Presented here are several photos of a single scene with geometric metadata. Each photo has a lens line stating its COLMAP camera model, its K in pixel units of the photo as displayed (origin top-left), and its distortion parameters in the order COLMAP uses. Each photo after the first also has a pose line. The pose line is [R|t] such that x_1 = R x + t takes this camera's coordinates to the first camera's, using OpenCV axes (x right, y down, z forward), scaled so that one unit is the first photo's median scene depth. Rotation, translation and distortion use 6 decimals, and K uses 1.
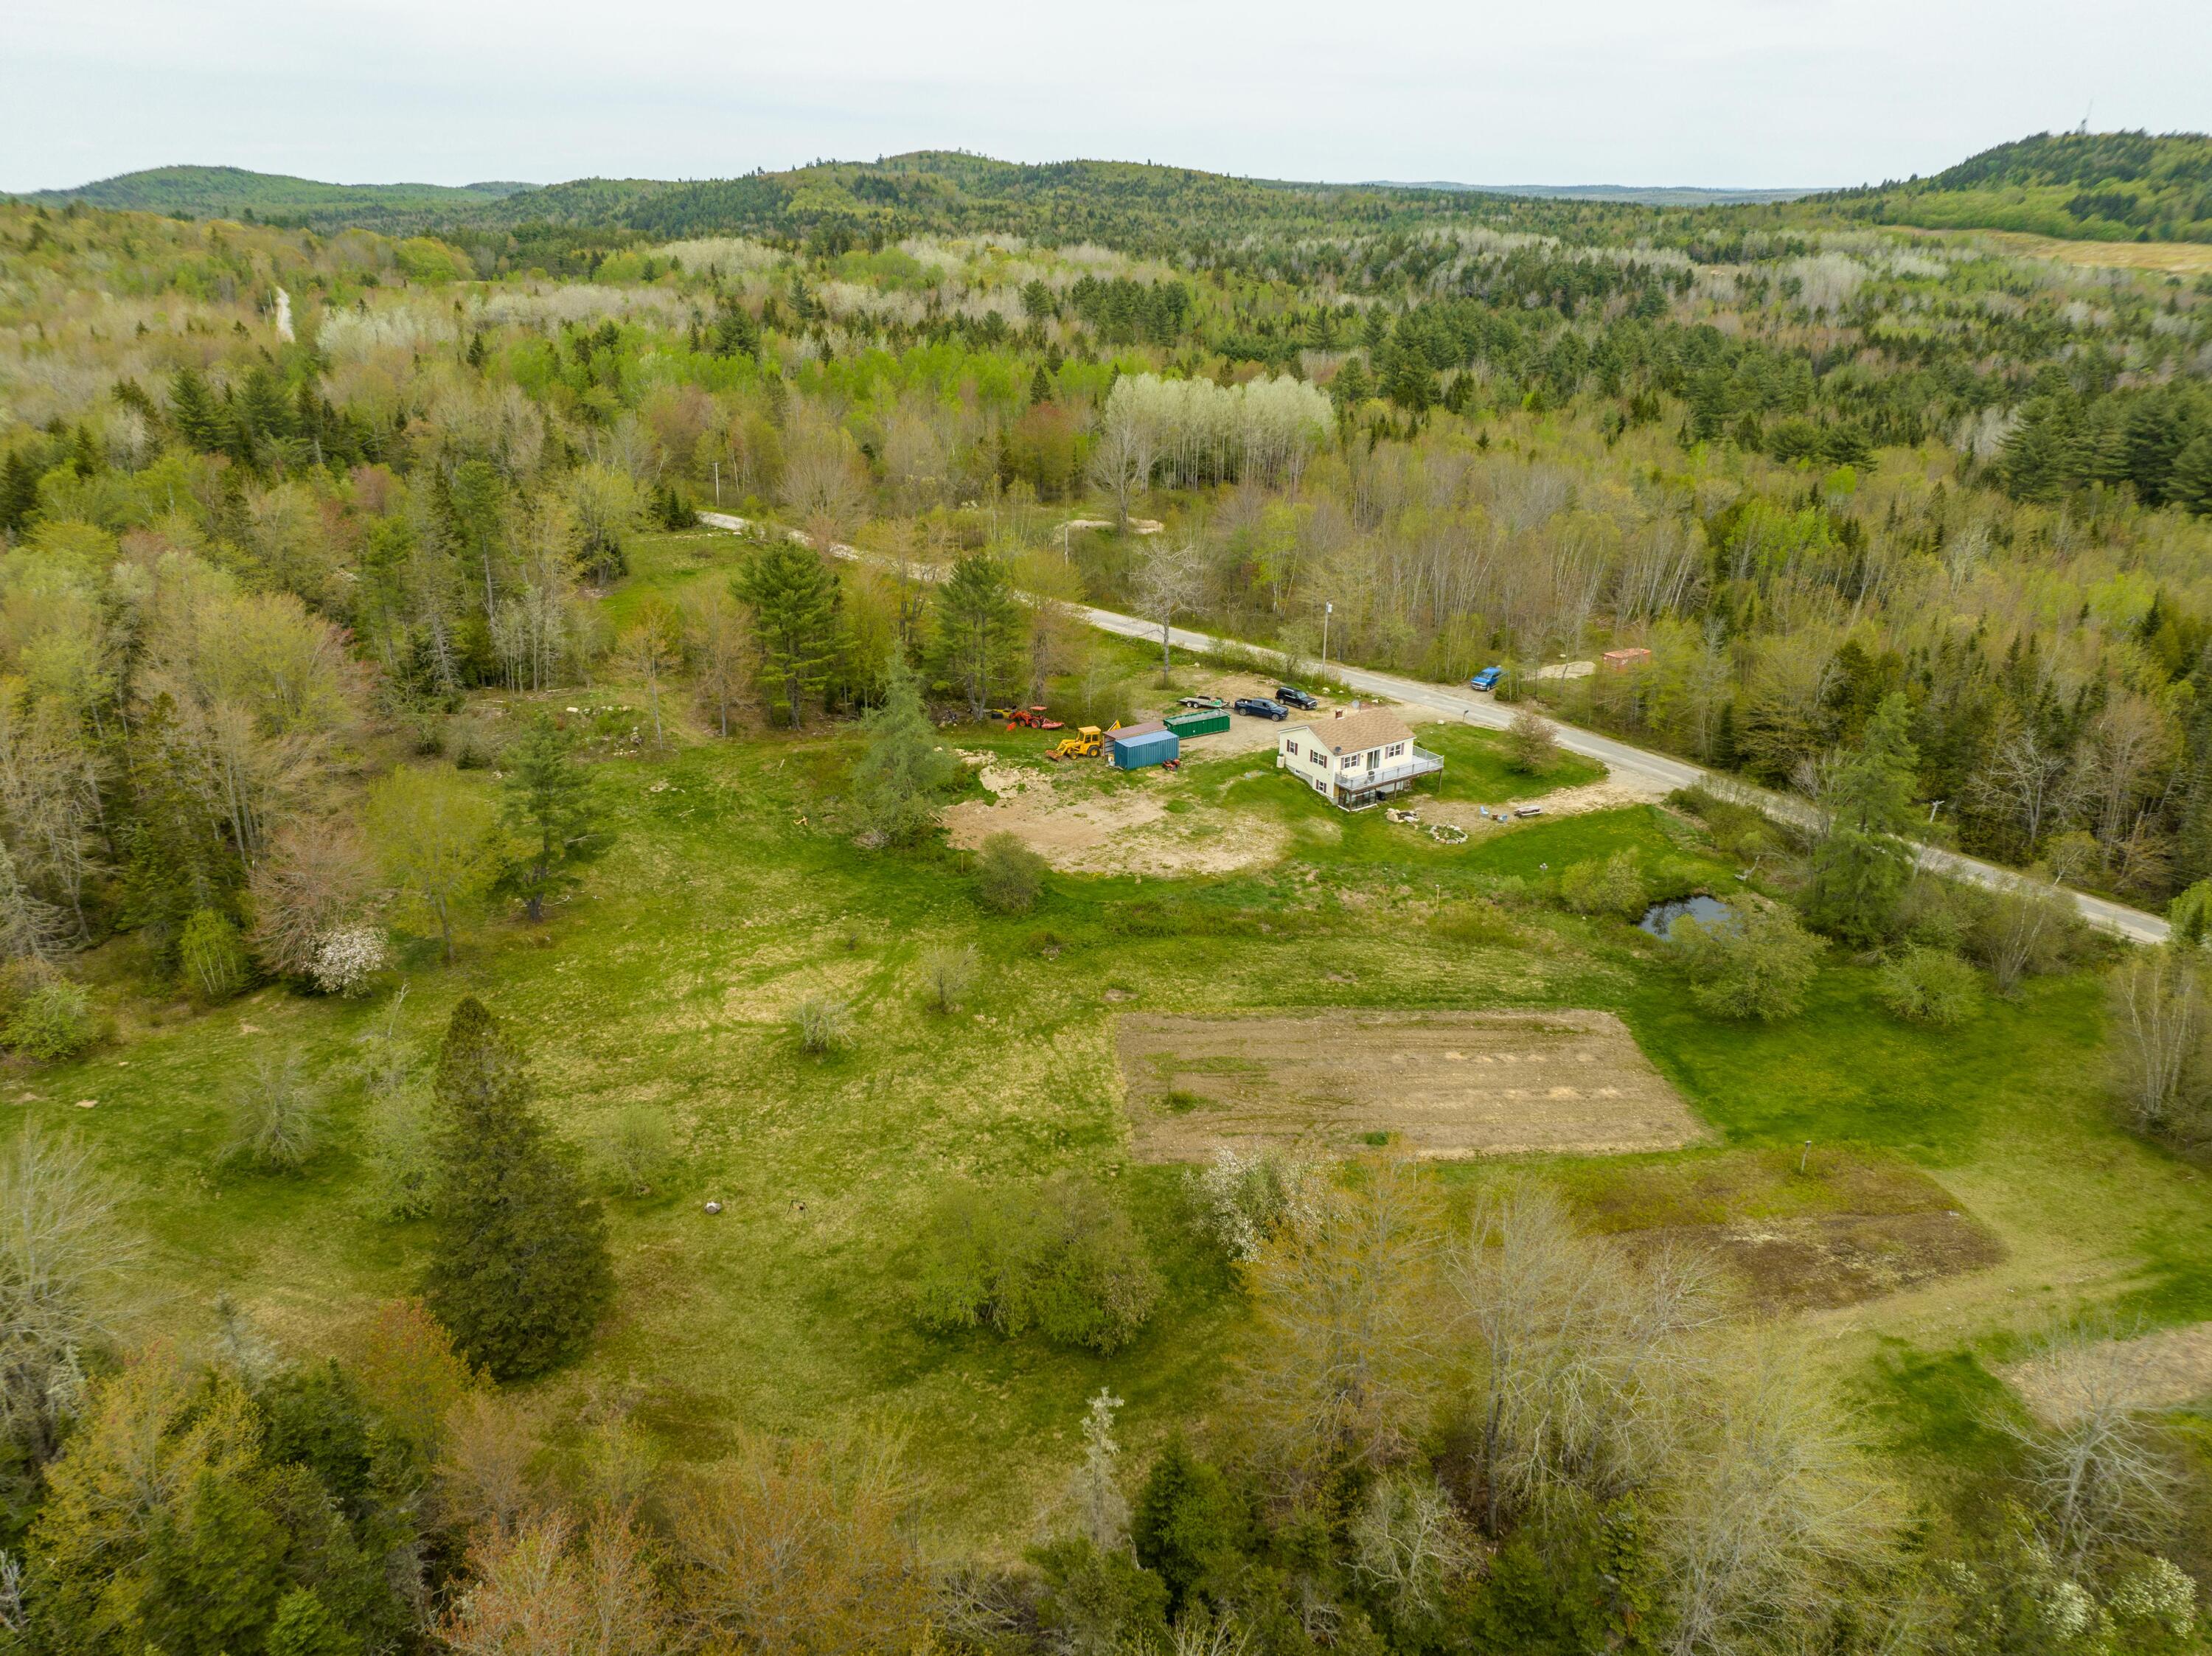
lens RADIAL K [[1546.9, 0, 1099.4], [0, 1546.9, 827.5], [0, 0, 1]] dist [-0.033743, 0.007221]
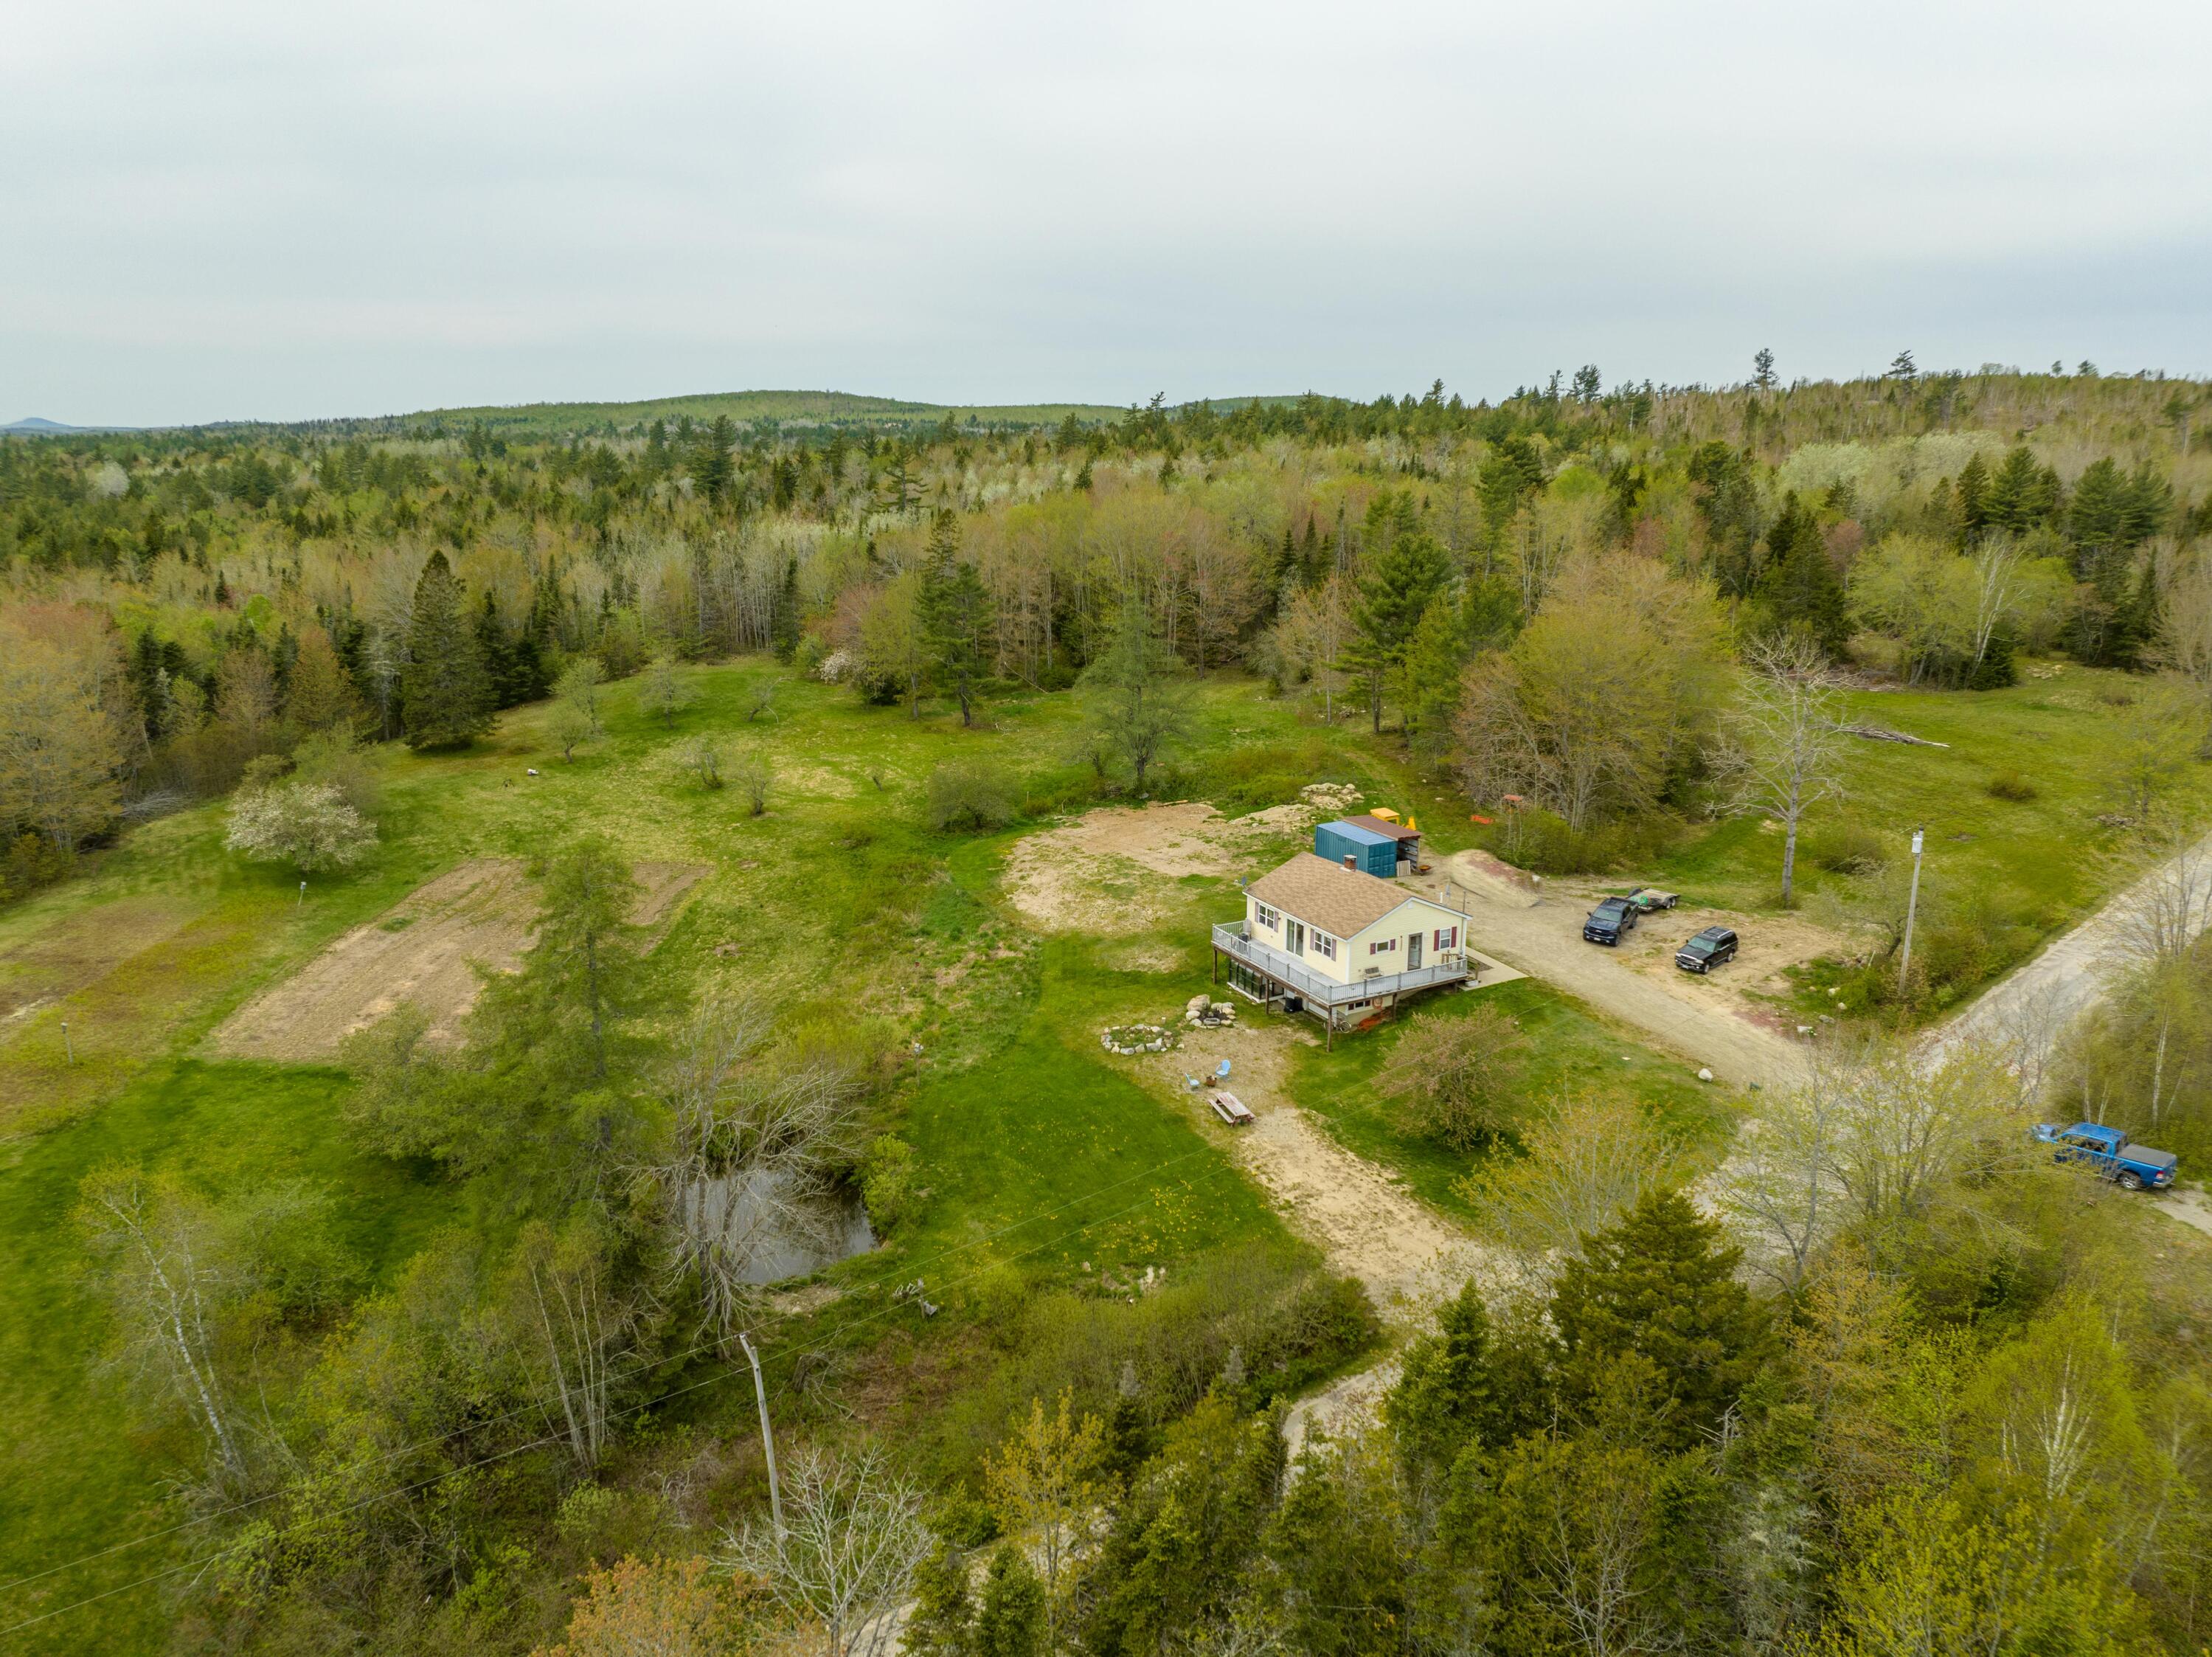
lens RADIAL K [[1547.1, 0, 1111.7], [0, 1547.1, 845.8], [0, 0, 1]] dist [-0.033743, 0.007221]
pose [[-0.079971, 0.267109, -0.960342, 1.073186], [-0.384610, 0.880555, 0.276944, -0.306072], [0.919609, 0.391505, 0.032314, 1.310393]]
